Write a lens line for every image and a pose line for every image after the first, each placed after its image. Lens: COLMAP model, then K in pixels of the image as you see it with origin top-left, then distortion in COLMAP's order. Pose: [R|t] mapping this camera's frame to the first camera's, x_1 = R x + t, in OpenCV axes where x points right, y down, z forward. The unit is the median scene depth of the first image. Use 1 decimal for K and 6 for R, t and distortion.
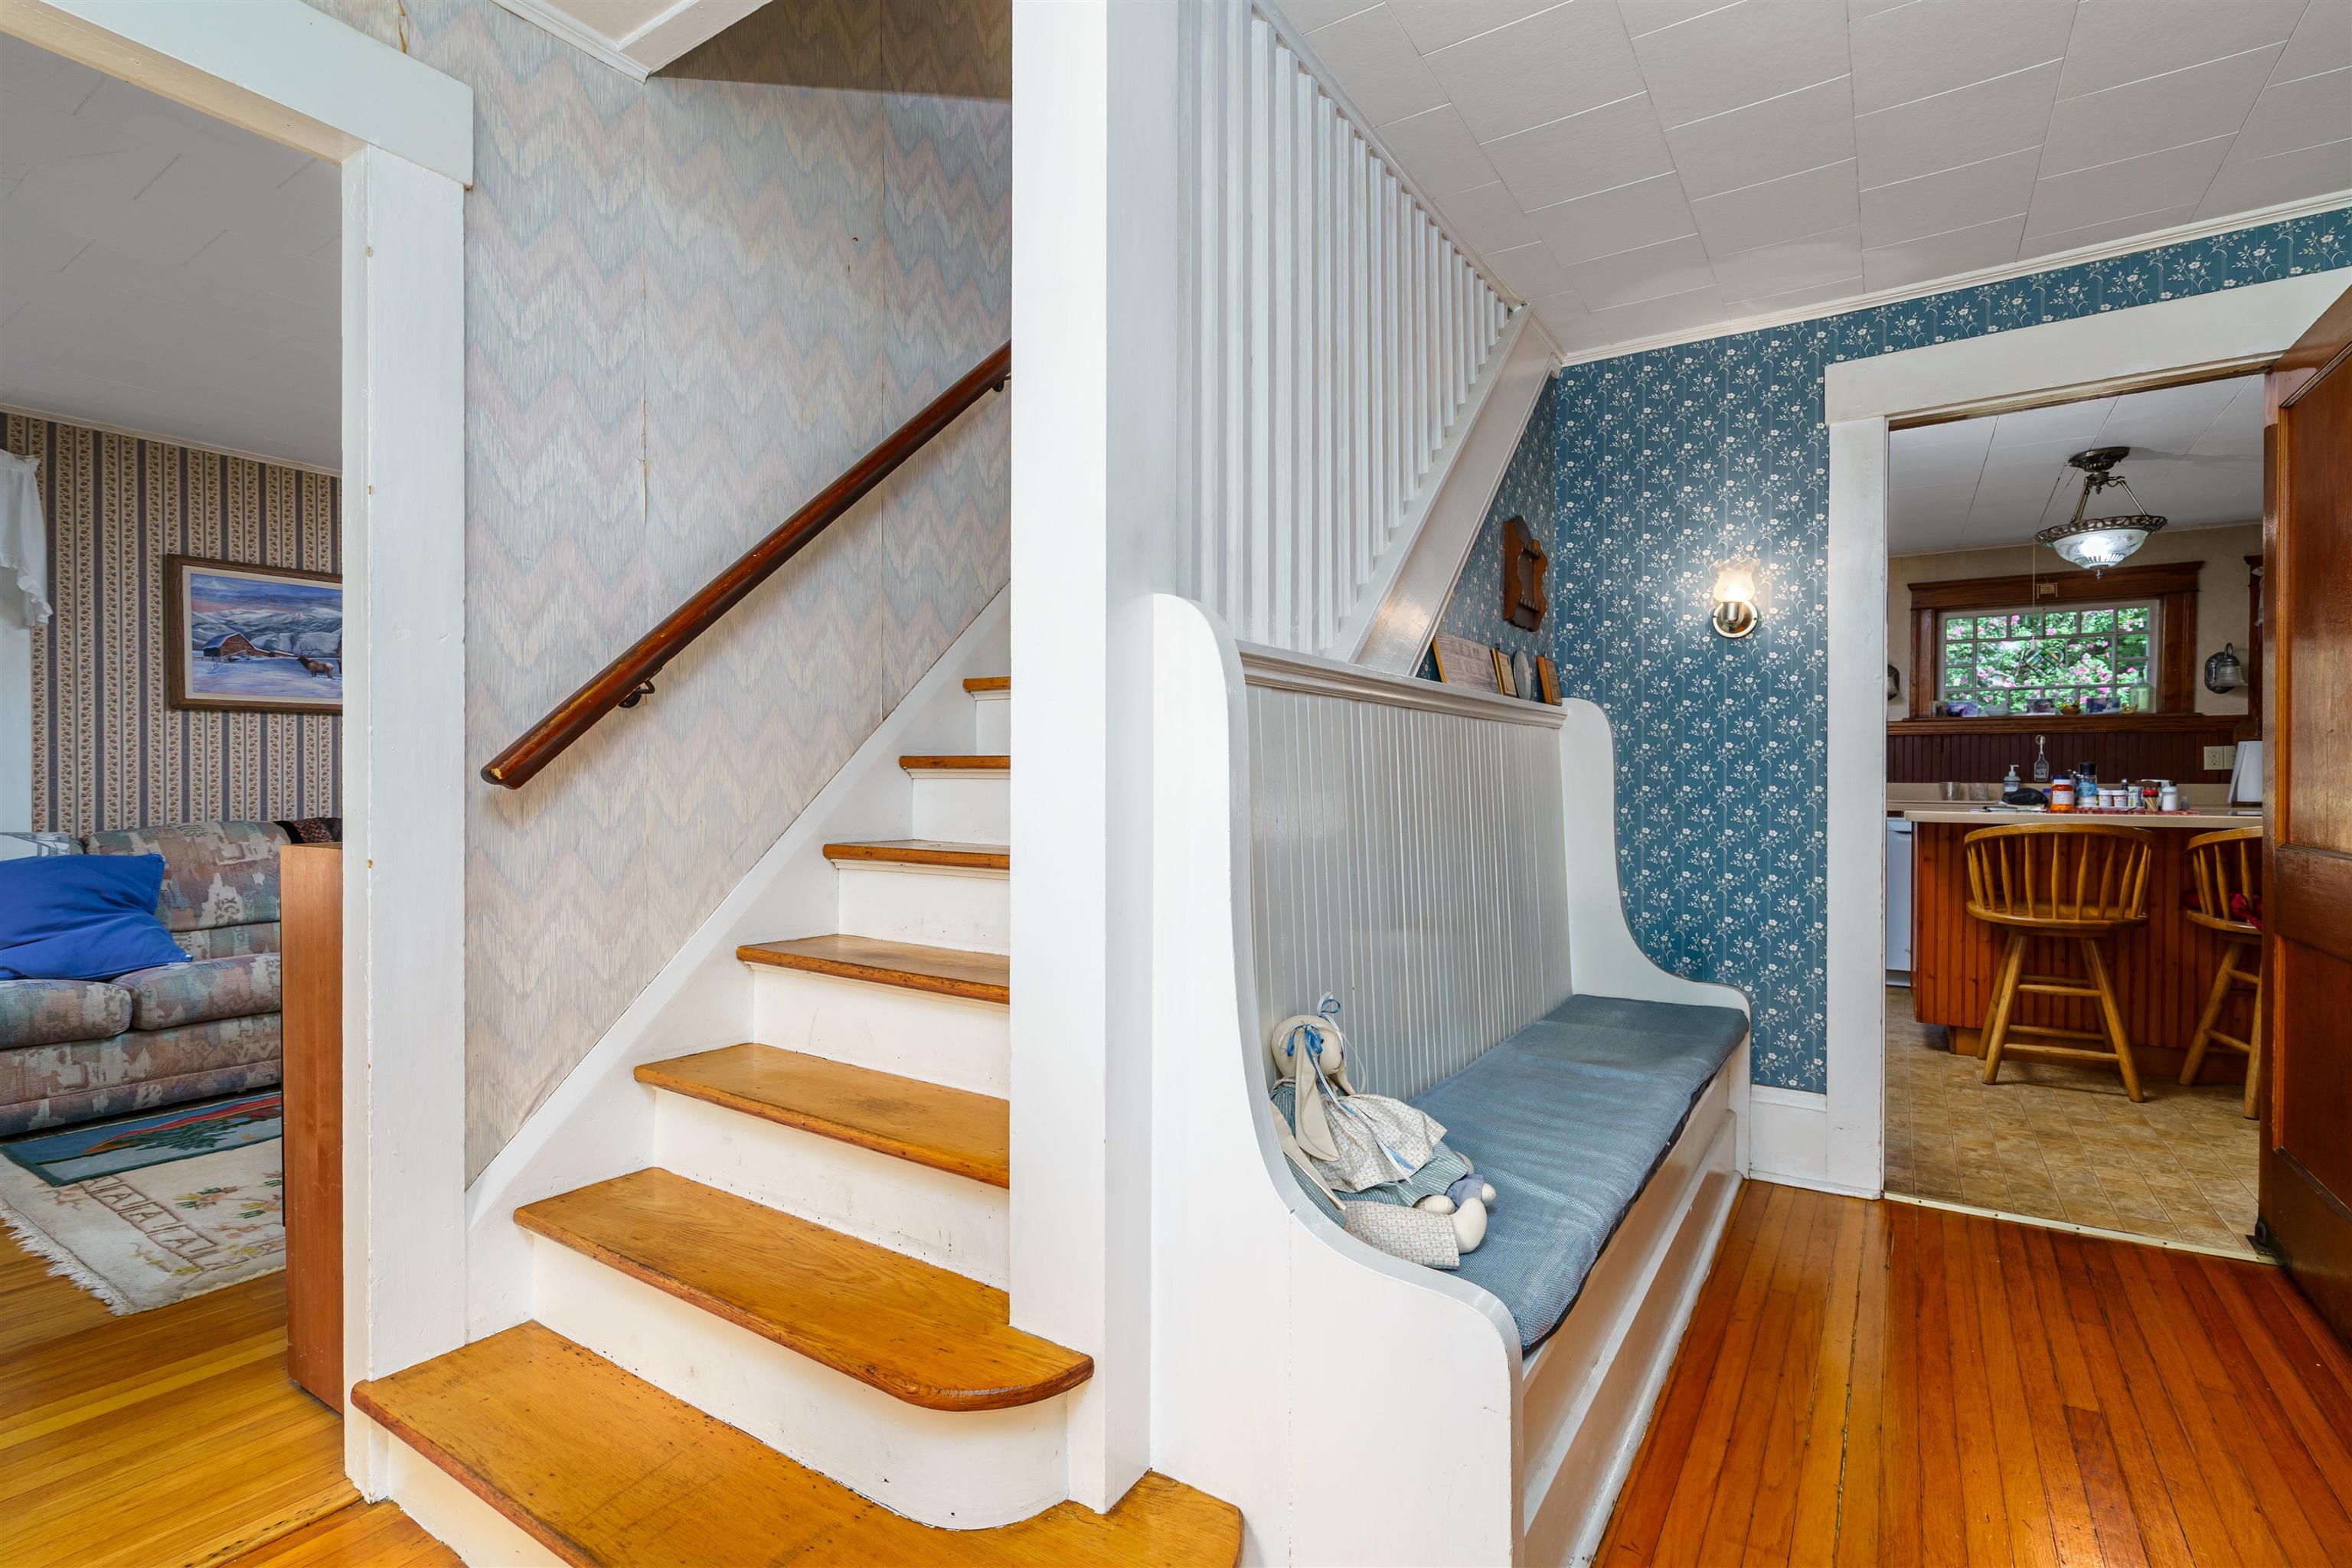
lens RADIAL K [[1091.3, 0, 1170.6], [0, 1091.3, 781.4], [0, 0, 1]] dist [-0.016706, 0.009805]
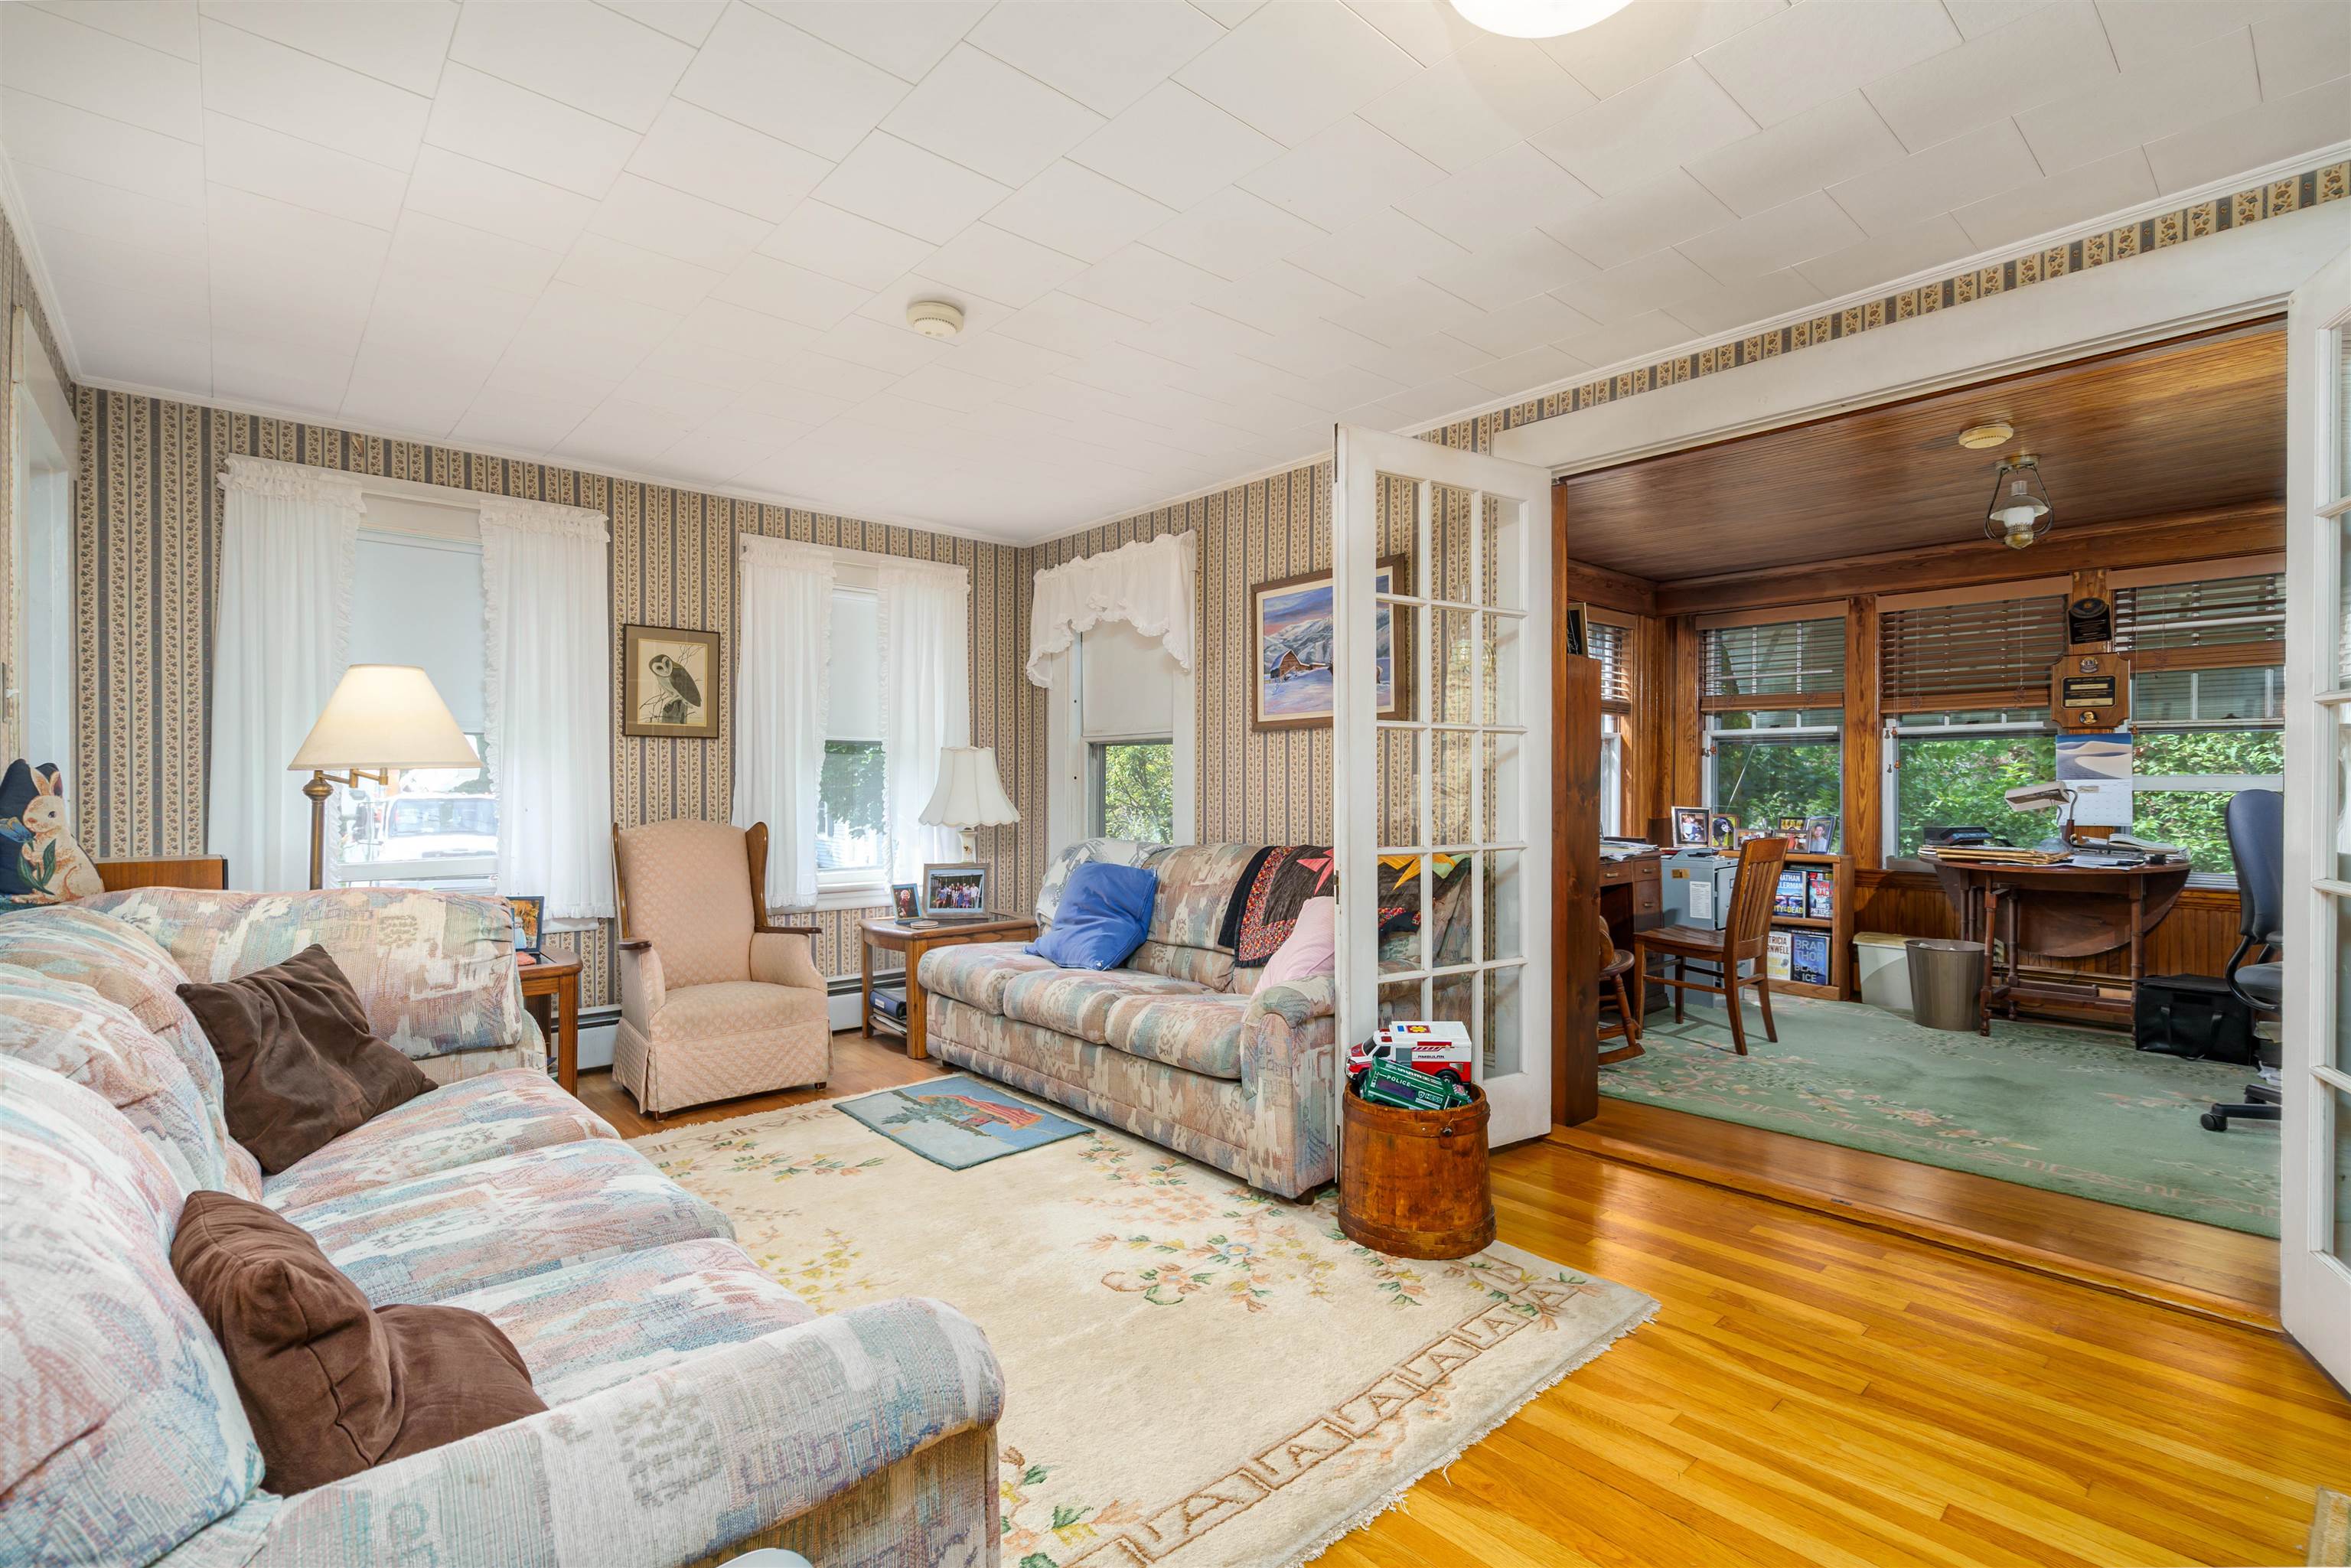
lens RADIAL K [[1090.8, 0, 1170.1], [0, 1090.8, 781.4], [0, 0, 1]] dist [-0.016706, 0.009805]
pose [[-0.260885, 0.002391, -0.965367, 0.124782], [-0.003912, 0.999986, 0.003534, -0.026569], [0.965362, 0.004699, -0.260872, 1.333895]]
